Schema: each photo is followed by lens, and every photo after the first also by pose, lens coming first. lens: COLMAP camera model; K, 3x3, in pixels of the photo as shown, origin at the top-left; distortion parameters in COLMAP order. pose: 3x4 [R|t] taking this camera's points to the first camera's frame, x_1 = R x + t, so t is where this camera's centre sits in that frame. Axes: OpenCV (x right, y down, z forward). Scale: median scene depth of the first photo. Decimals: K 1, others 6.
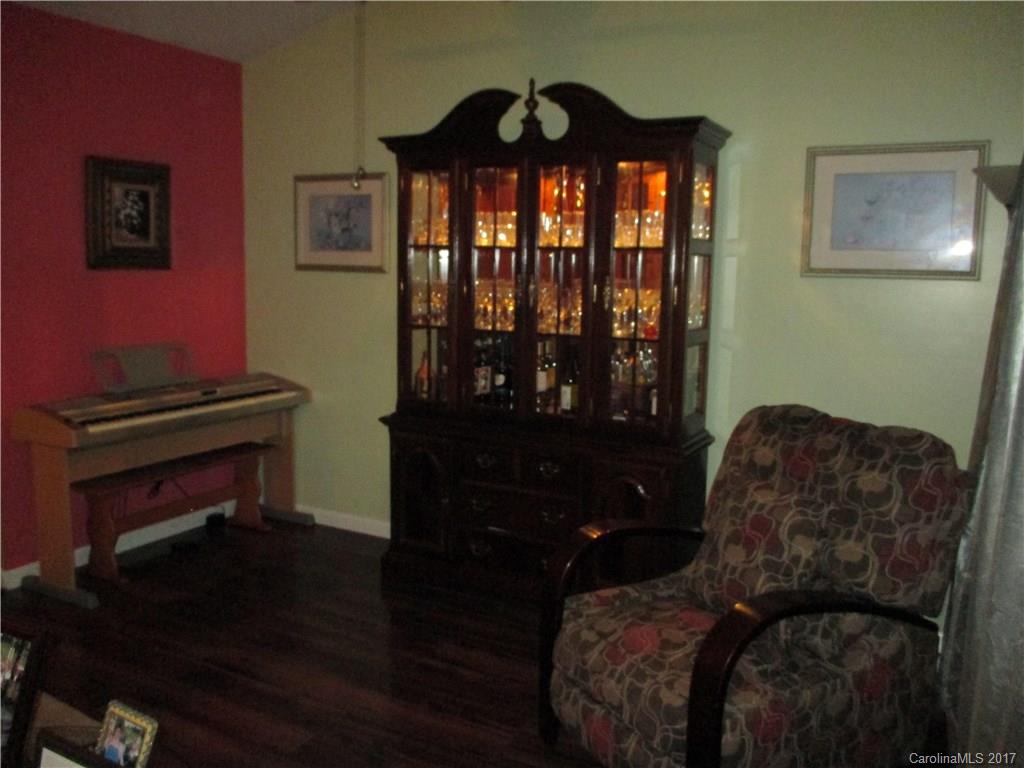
lens RADIAL K [[851.0, 0, 507.4], [0, 851.0, 379.7], [0, 0, 1]] dist [-0.024239, -0.008414]
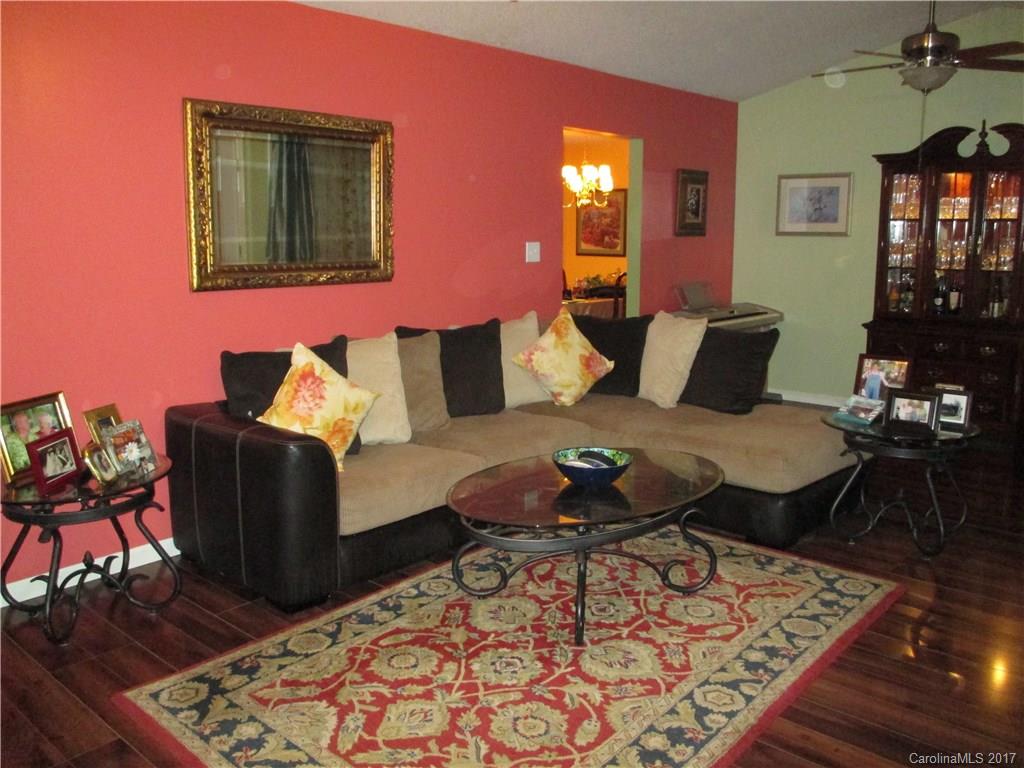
lens RADIAL K [[851.0, 0, 506.7], [0, 851.0, 365.0], [0, 0, 1]] dist [-0.024239, -0.008414]
pose [[0.969666, 0.019149, -0.243684, -0.445000], [-0.014935, 0.999705, 0.019129, 0.110263], [0.243979, -0.014909, 0.969666, -0.815416]]
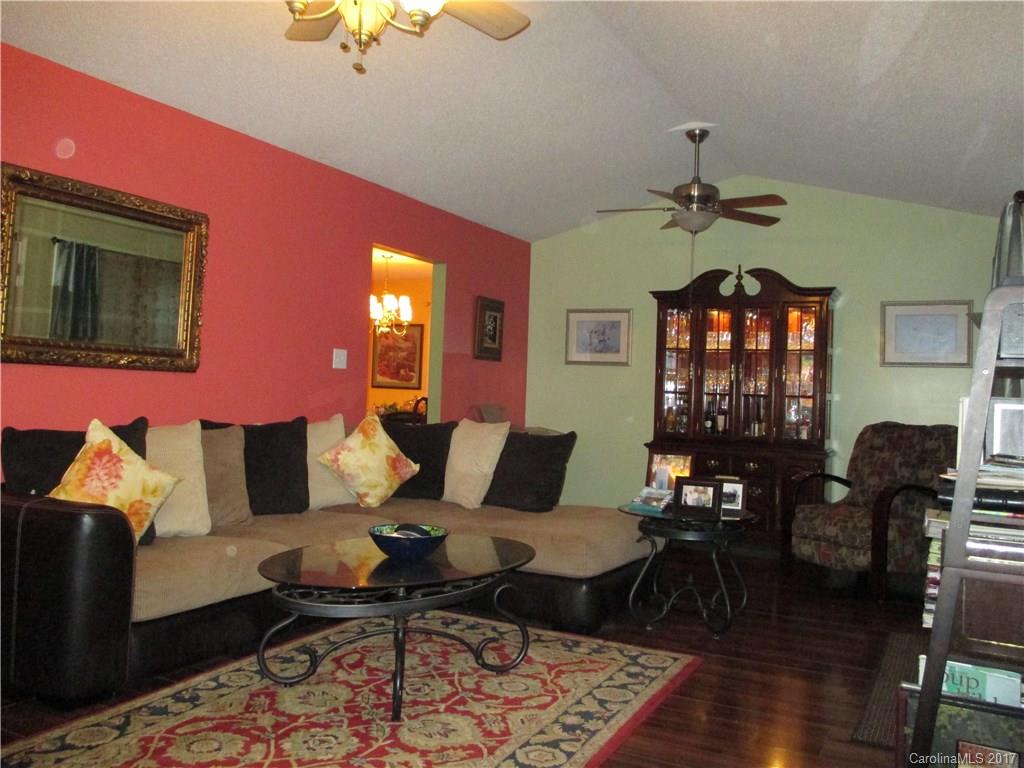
lens RADIAL K [[851.0, 0, 506.0], [0, 851.0, 362.6], [0, 0, 1]] dist [-0.024239, -0.008414]
pose [[0.999813, 0.019164, 0.002443, -0.477940], [-0.018469, 0.985238, -0.170189, 0.199878], [-0.005669, 0.170112, 0.985408, -0.840515]]
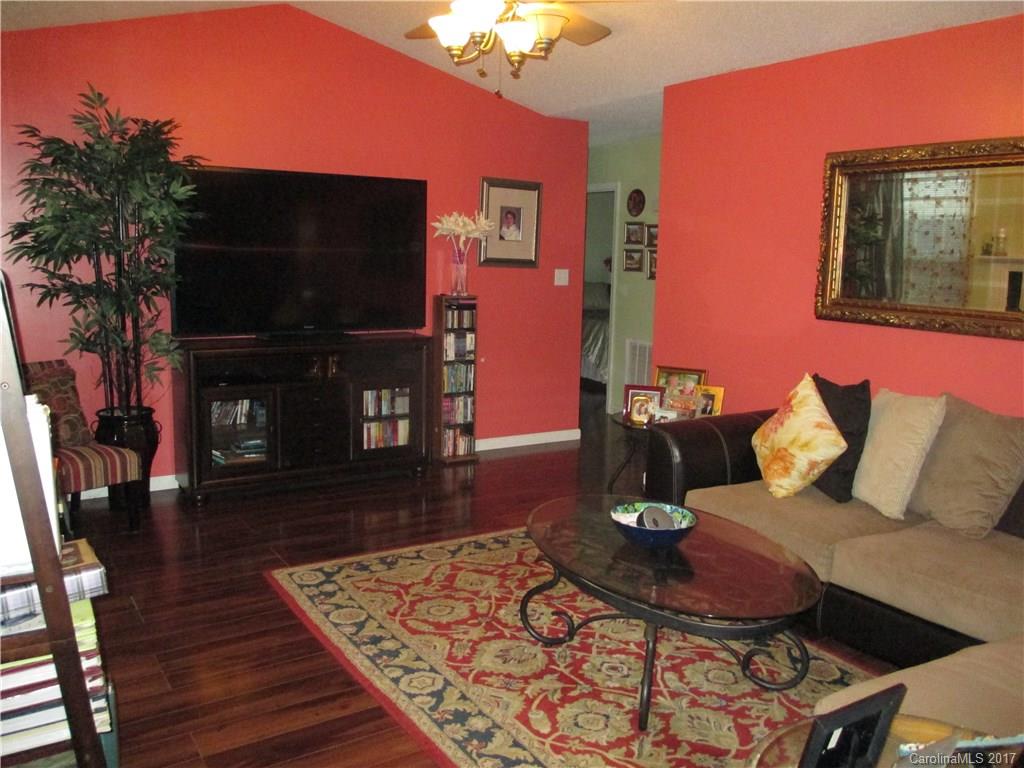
lens RADIAL K [[851.0, 0, 519.9], [0, 851.0, 376.7], [0, 0, 1]] dist [-0.024239, -0.008414]
pose [[-0.478410, 0.106175, -0.871694, 0.193560], [-0.150297, 0.968116, 0.200407, -0.053868], [0.865179, 0.226889, -0.447199, 0.309122]]
